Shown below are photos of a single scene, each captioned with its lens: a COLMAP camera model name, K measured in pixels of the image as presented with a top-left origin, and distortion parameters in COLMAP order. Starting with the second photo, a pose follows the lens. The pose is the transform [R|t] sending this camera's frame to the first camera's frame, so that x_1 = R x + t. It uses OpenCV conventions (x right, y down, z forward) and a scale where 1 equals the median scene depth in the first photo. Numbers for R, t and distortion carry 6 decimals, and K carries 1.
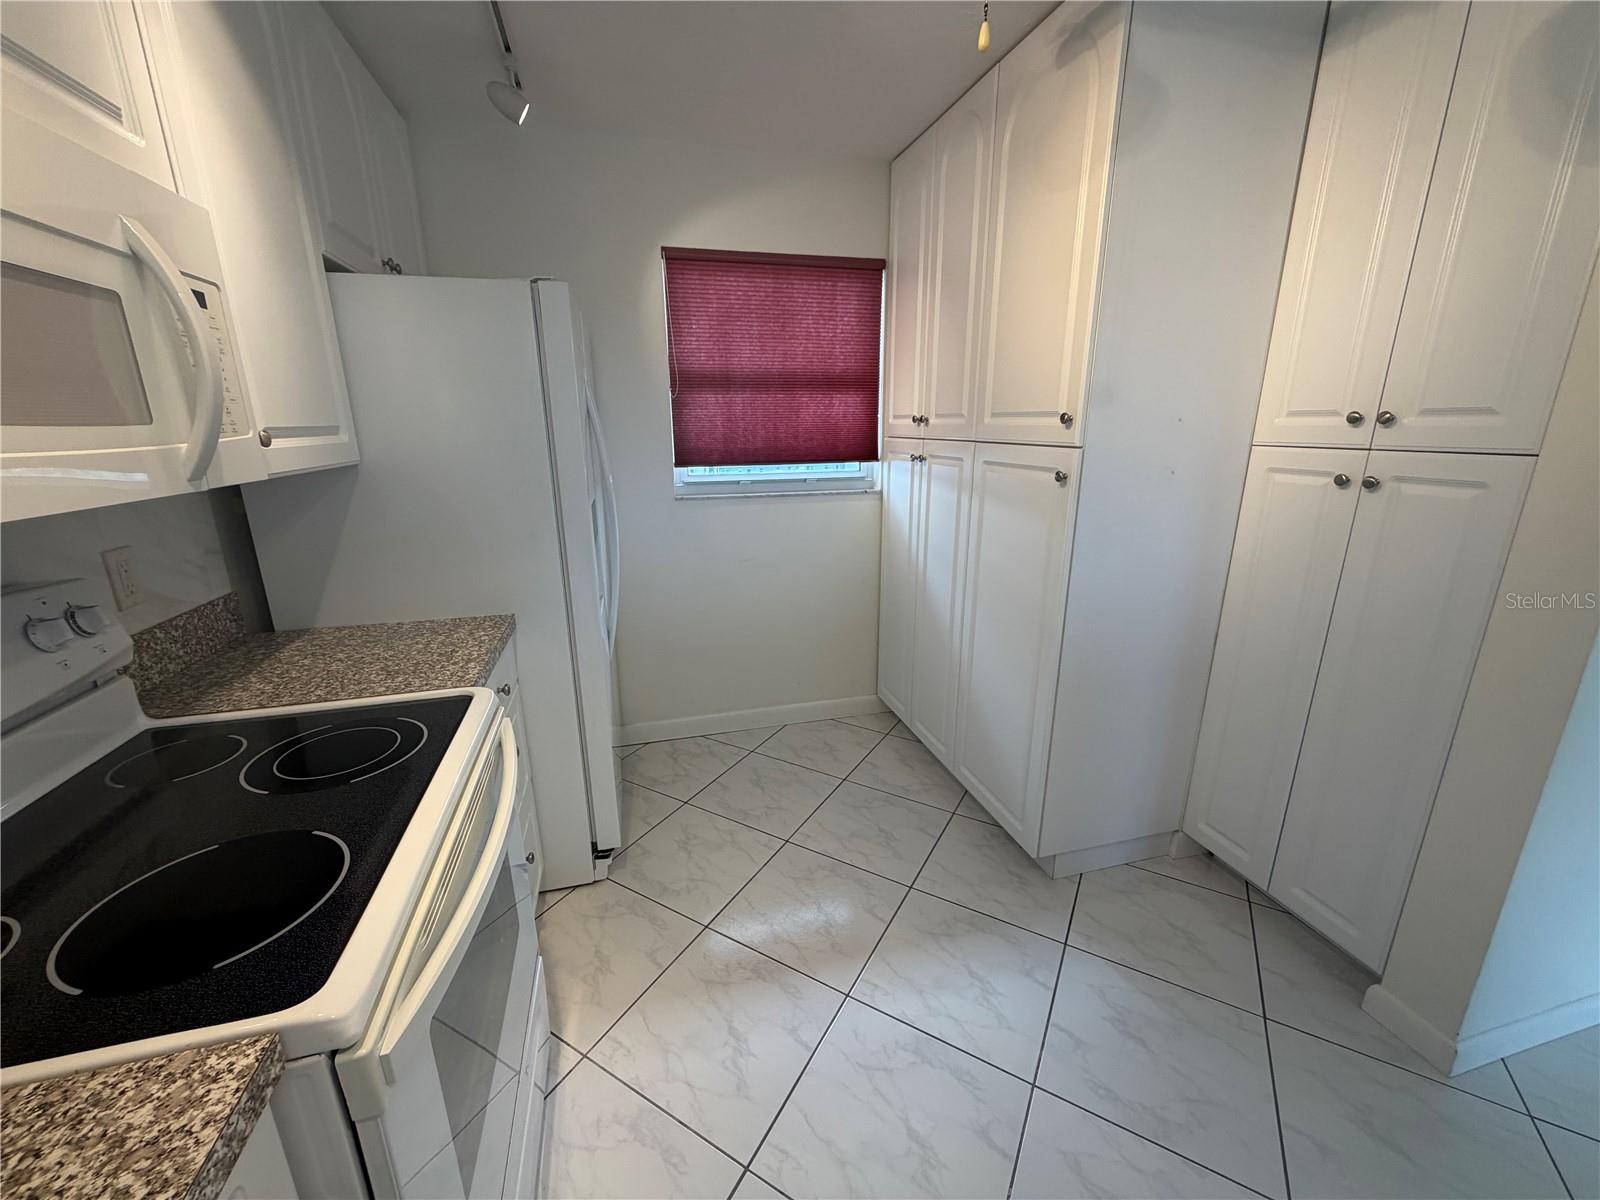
lens RADIAL K [[637.9, 0, 791.9], [0, 637.9, 600.3], [0, 0, 1]] dist [-0.001142, 0.000033]
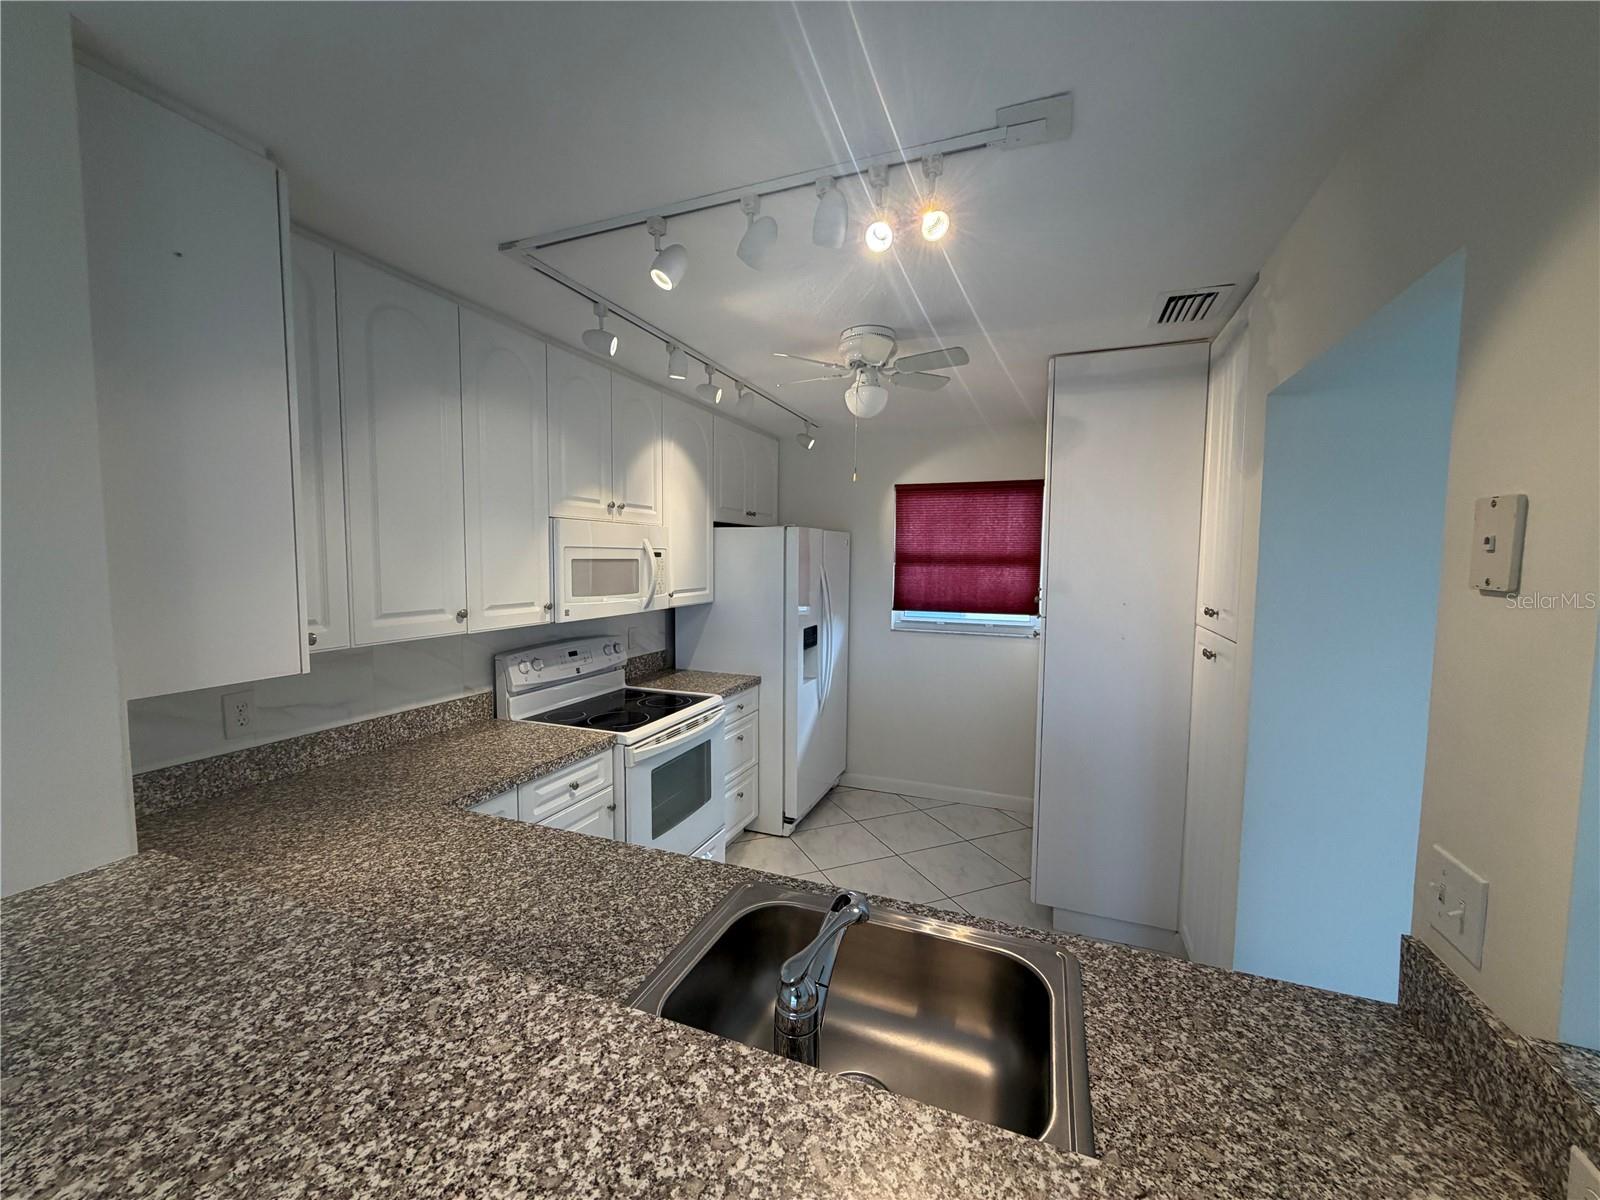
lens RADIAL K [[637.9, 0, 791.9], [0, 637.9, 600.3], [0, 0, 1]] dist [-0.001142, 0.000033]
pose [[0.803066, 0.057197, -0.593138, 0.727746], [-0.174933, 0.974154, -0.142908, 0.050490], [0.569634, 0.218524, 0.792316, -0.537286]]
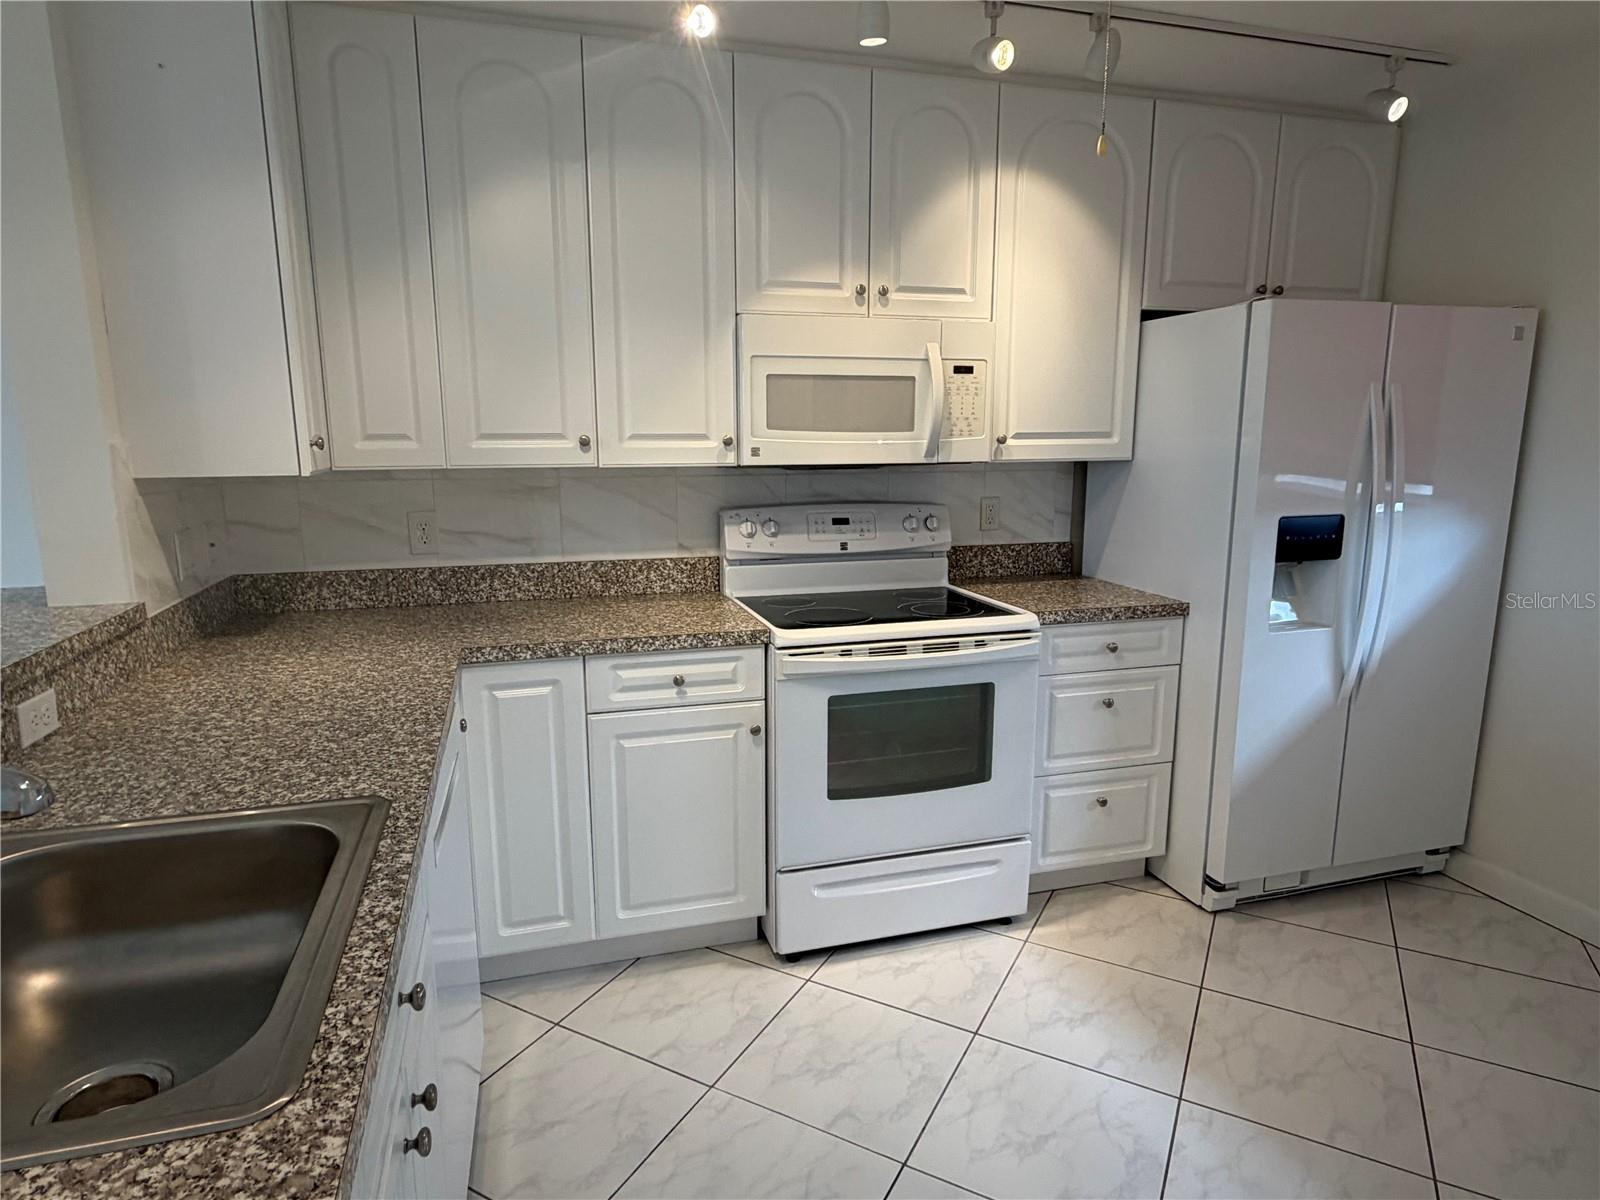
lens RADIAL K [[918.0, 0, 787.7], [0, 918.0, 600.7], [0, 0, 1]] dist [-0.000273, -0.000189]
pose [[0.027341, 0.191074, -0.981195, 0.917315], [-0.265189, 0.947778, 0.177177, -0.066558], [0.963809, 0.255358, 0.076584, 0.190406]]
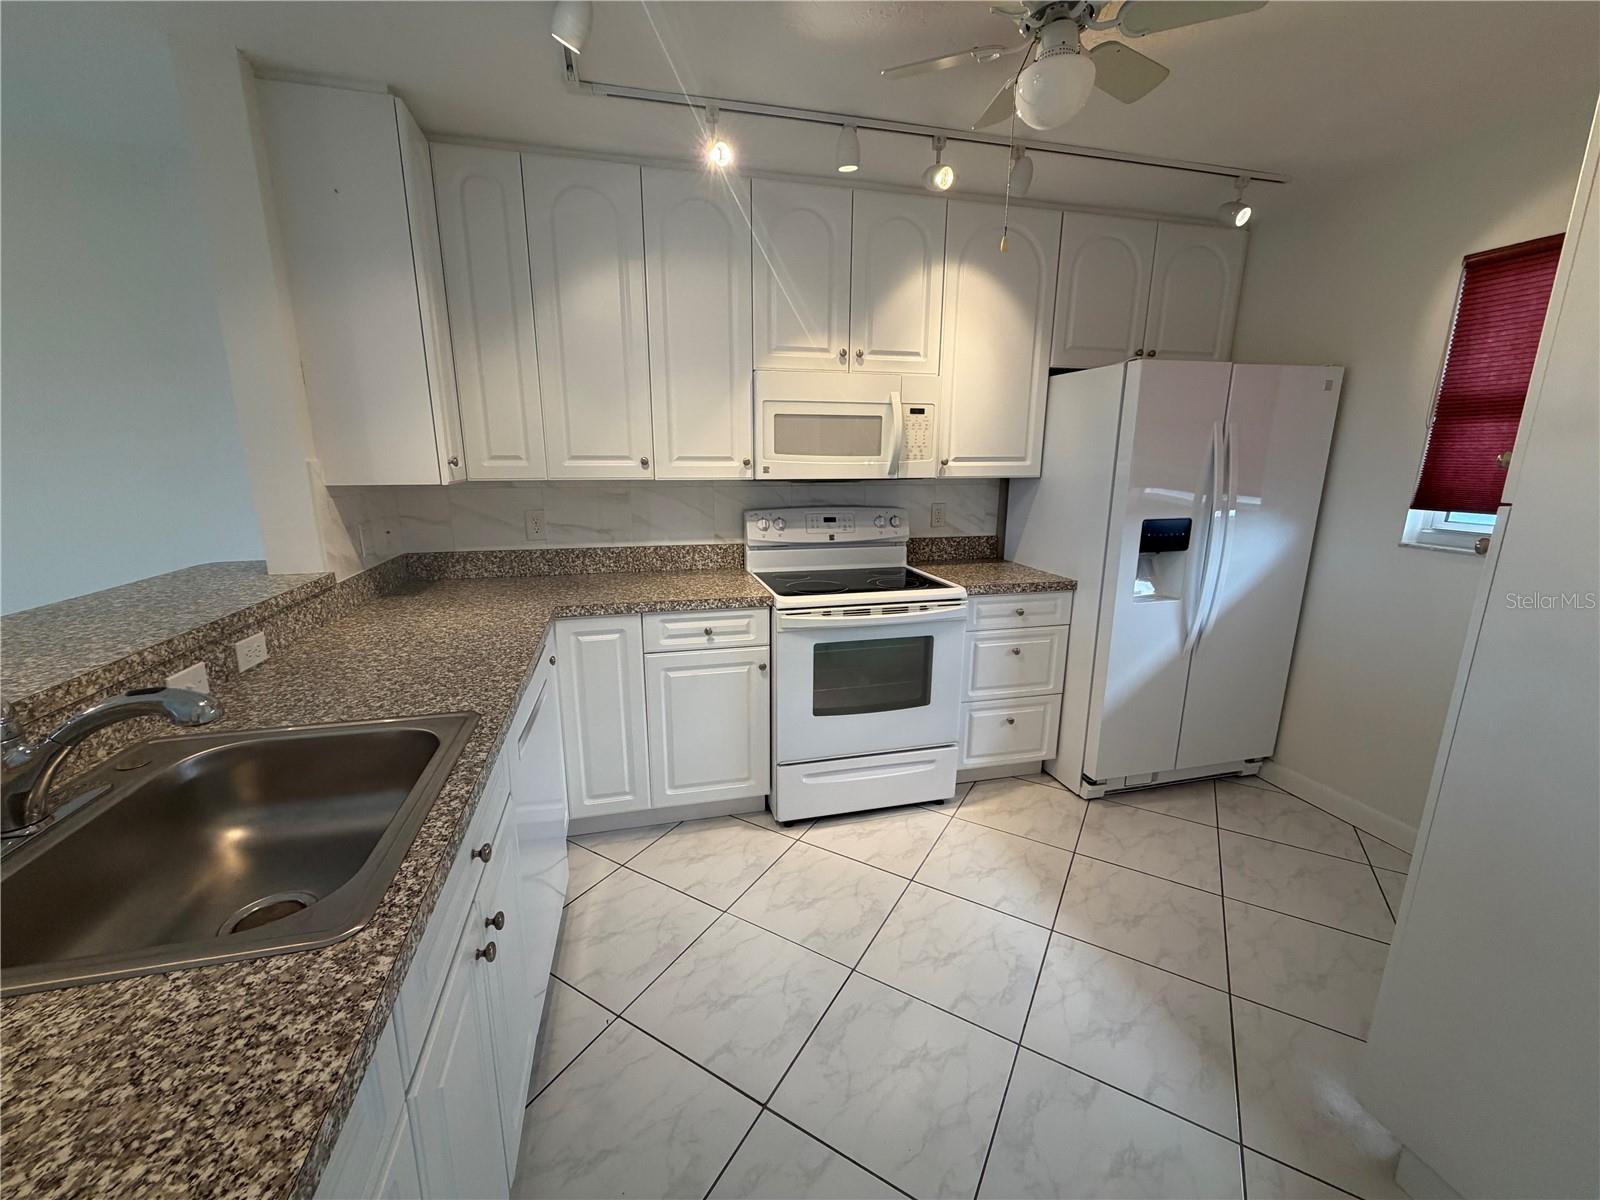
lens RADIAL K [[637.9, 0, 791.9], [0, 637.9, 600.3], [0, 0, 1]] dist [-0.001142, 0.000033]
pose [[-0.010718, 0.232408, -0.972559, 0.897768], [-0.270076, 0.935795, 0.226599, -0.081565], [0.962779, 0.265094, 0.052738, 0.241095]]
